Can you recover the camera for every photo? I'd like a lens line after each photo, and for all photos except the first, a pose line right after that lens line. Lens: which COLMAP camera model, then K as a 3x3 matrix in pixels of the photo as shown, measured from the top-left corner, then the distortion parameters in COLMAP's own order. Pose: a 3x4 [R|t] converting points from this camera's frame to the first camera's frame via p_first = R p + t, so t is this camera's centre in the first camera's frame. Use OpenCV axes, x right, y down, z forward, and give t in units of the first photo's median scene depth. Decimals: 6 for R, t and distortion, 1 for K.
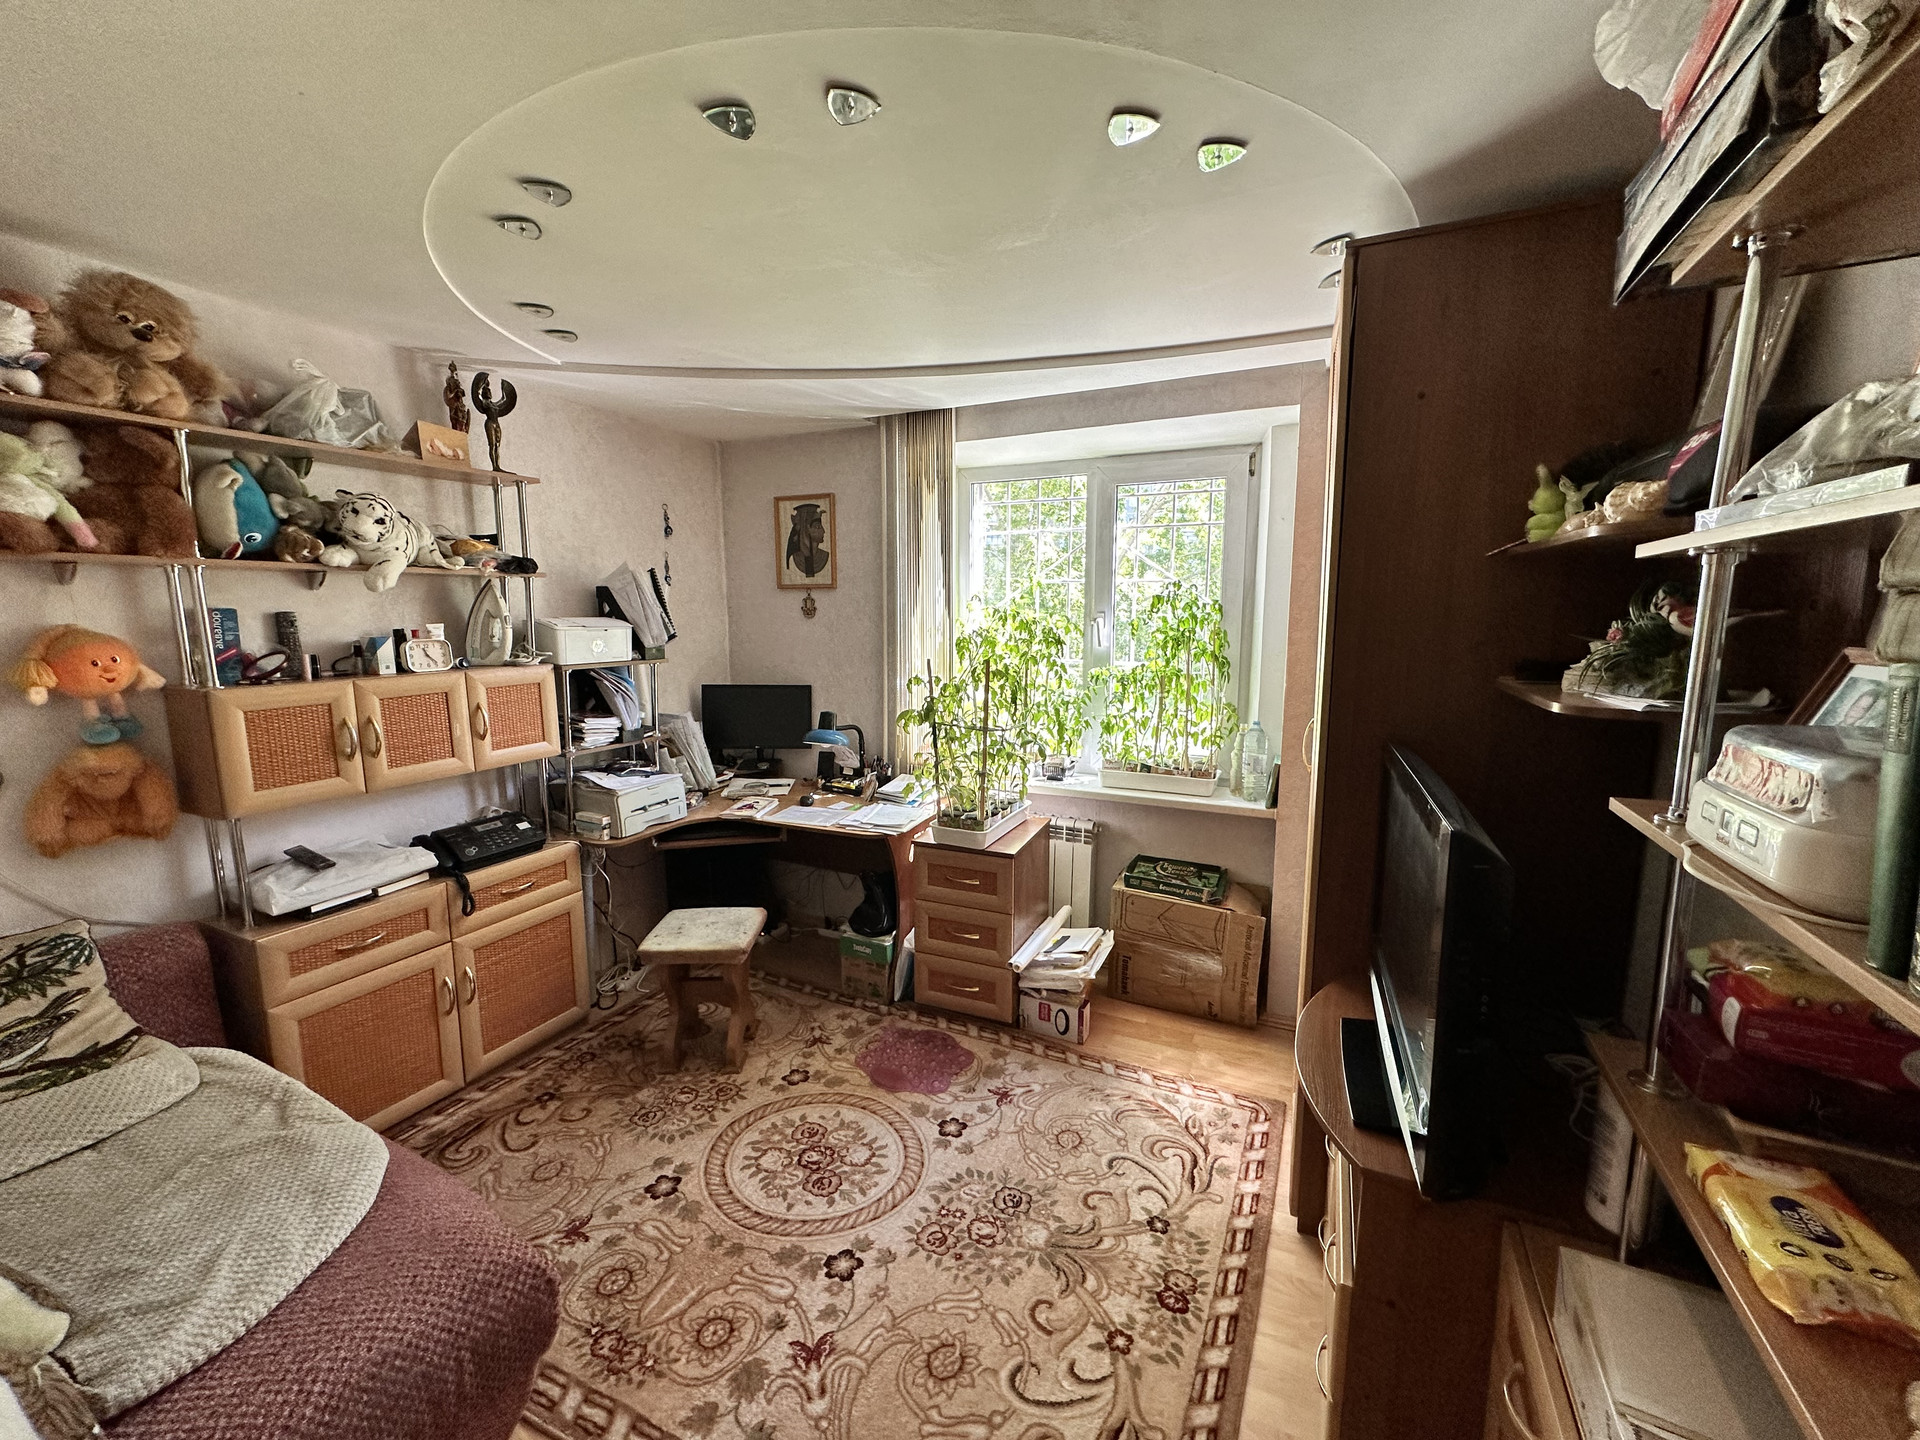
lens RADIAL K [[761.3, 0, 960.5], [0, 761.3, 715.2], [0, 0, 1]] dist [-0.003228, 0.000929]
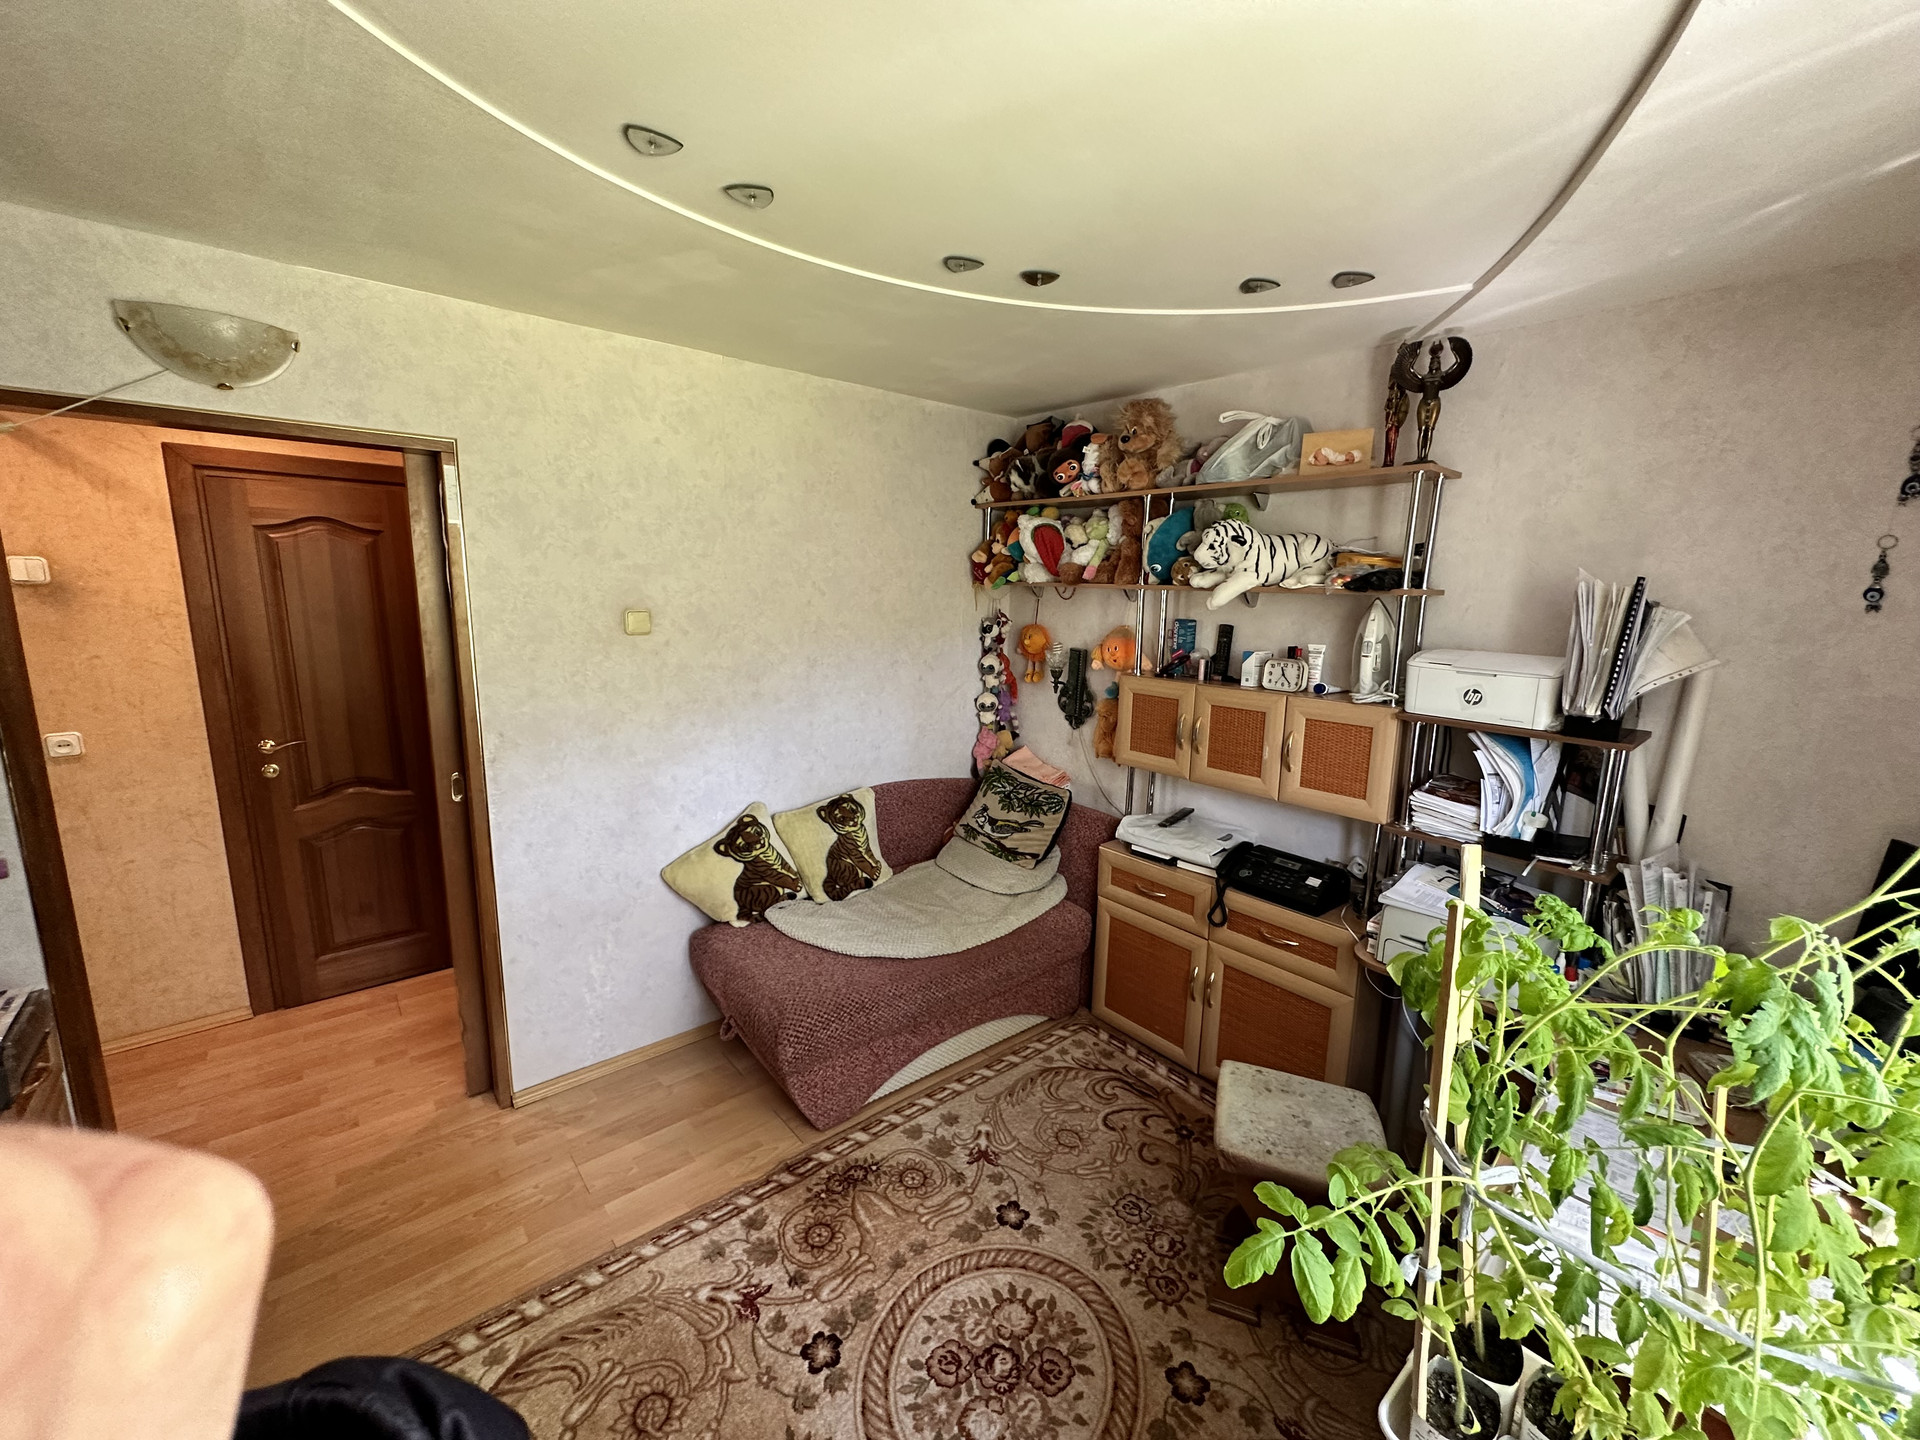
lens RADIAL K [[761.3, 0, 959.3], [0, 761.3, 719.2], [0, 0, 1]] dist [-0.003228, 0.000929]
pose [[-0.401225, 0.148539, -0.903856, 0.454606], [-0.153051, 0.962020, 0.226038, -0.221705], [0.903103, 0.229028, -0.363252, 1.207606]]
